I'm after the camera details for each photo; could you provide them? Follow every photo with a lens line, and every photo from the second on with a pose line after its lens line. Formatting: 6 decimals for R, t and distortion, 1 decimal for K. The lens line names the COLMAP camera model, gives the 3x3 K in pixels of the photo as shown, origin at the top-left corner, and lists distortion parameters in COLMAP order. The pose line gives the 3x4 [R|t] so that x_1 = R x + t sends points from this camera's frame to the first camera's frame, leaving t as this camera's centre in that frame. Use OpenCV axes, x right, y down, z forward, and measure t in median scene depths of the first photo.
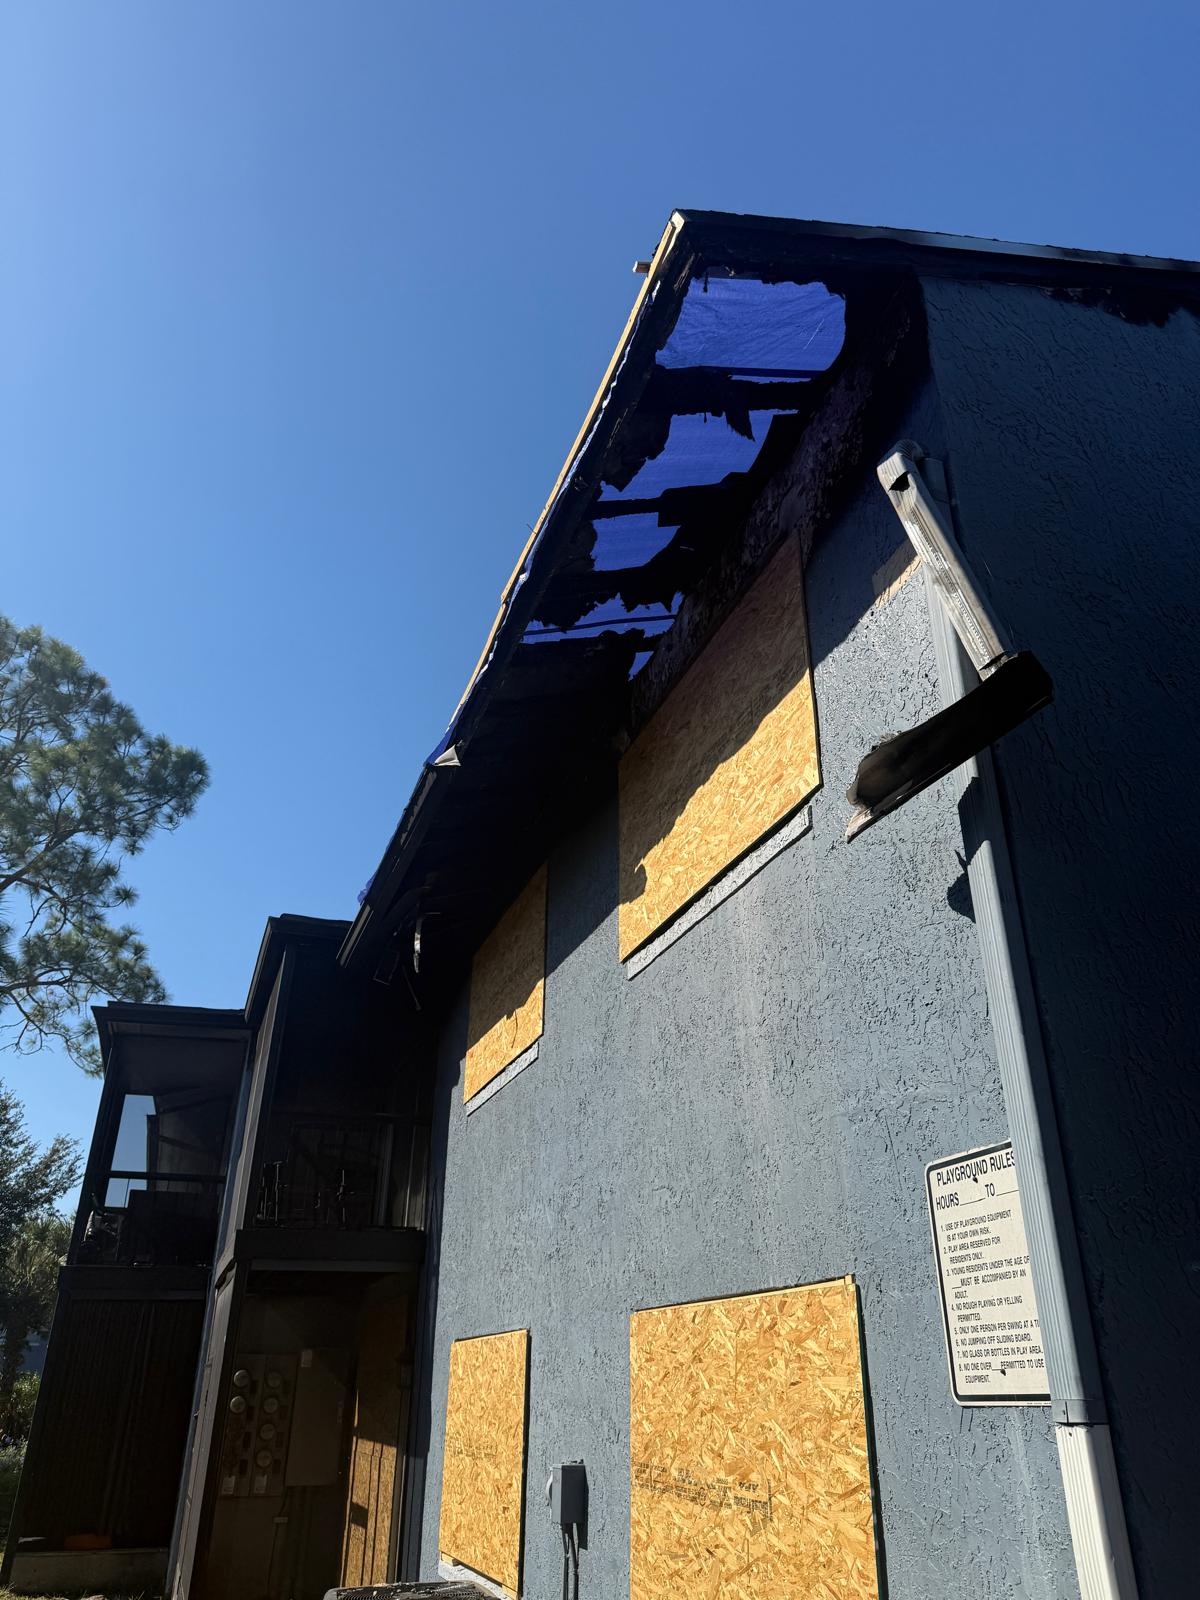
lens RADIAL K [[1184.0, 0, 600.0], [0, 1184.0, 800.0], [0, 0, 1]] dist [-0.006047, -0.004323]
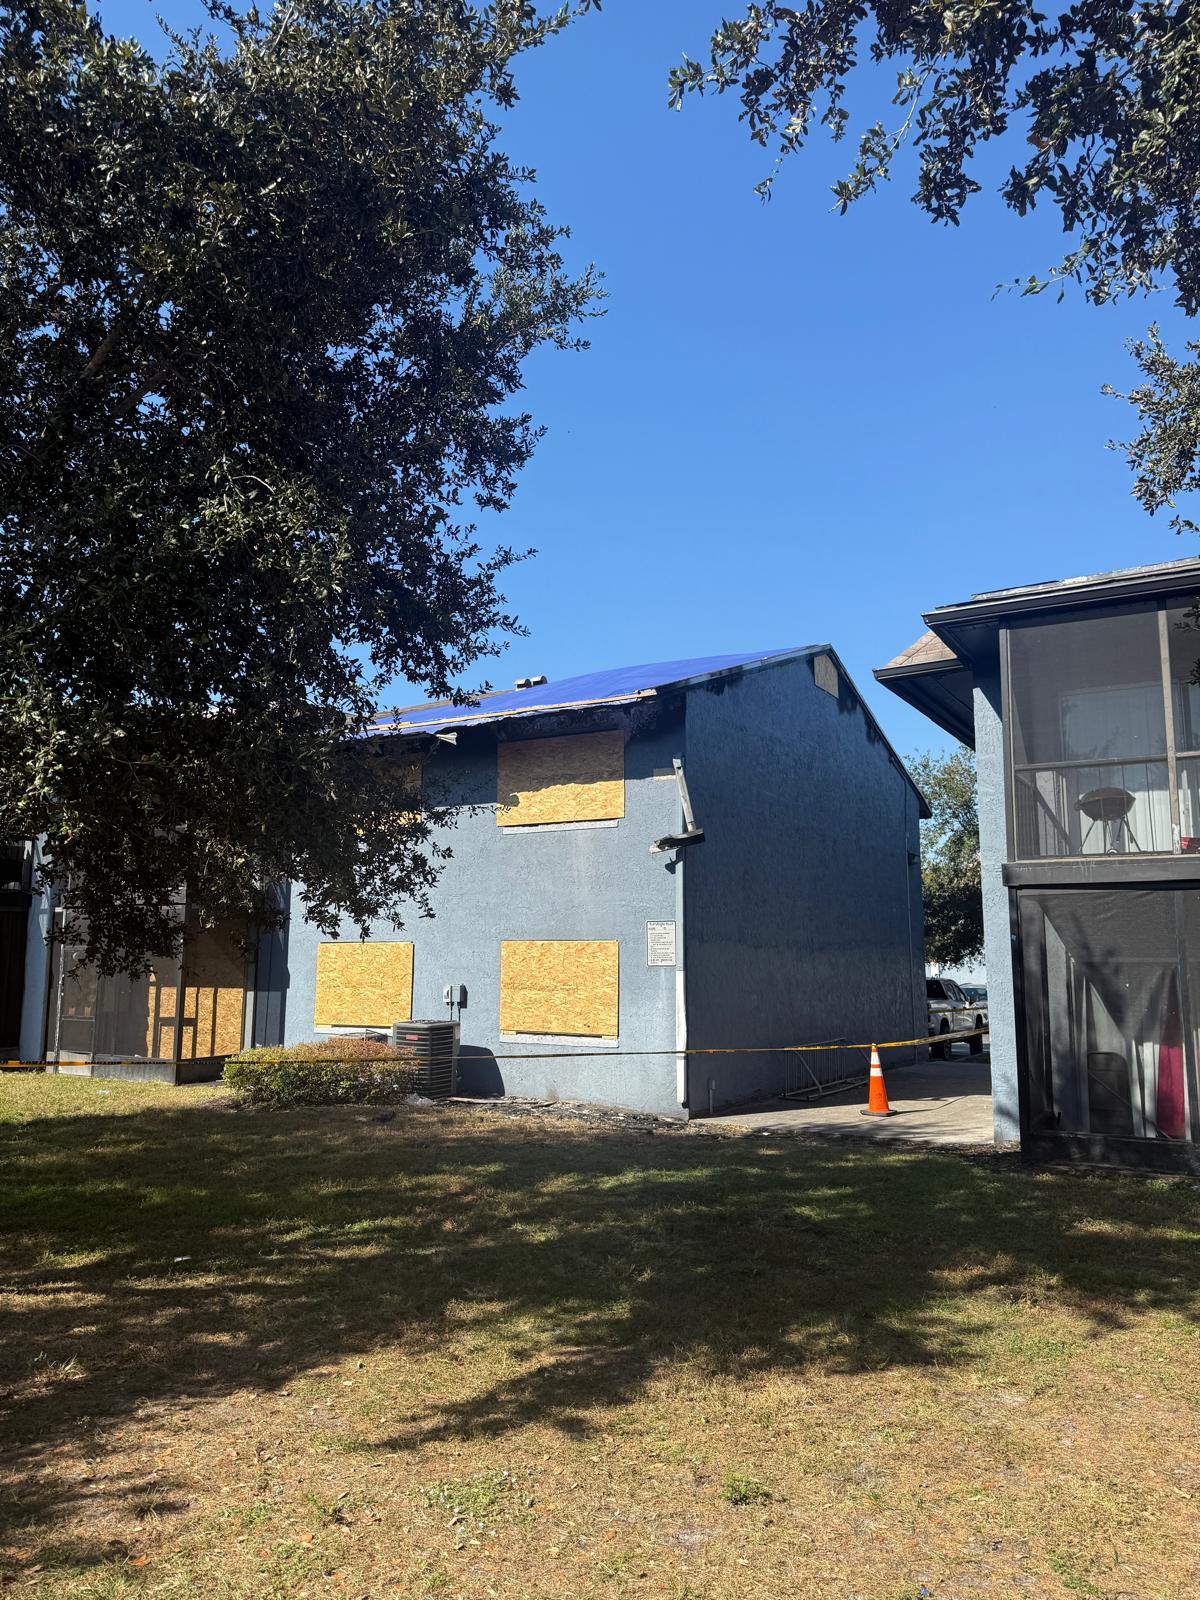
lens RADIAL K [[1184.0, 0, 600.0], [0, 1184.0, 800.0], [0, 0, 1]] dist [-0.006047, -0.004323]
pose [[0.775324, 0.093351, 0.624626, -2.641999], [-0.291038, 0.930555, 0.222183, -1.042843], [-0.560508, -0.354054, 0.748650, -2.073788]]
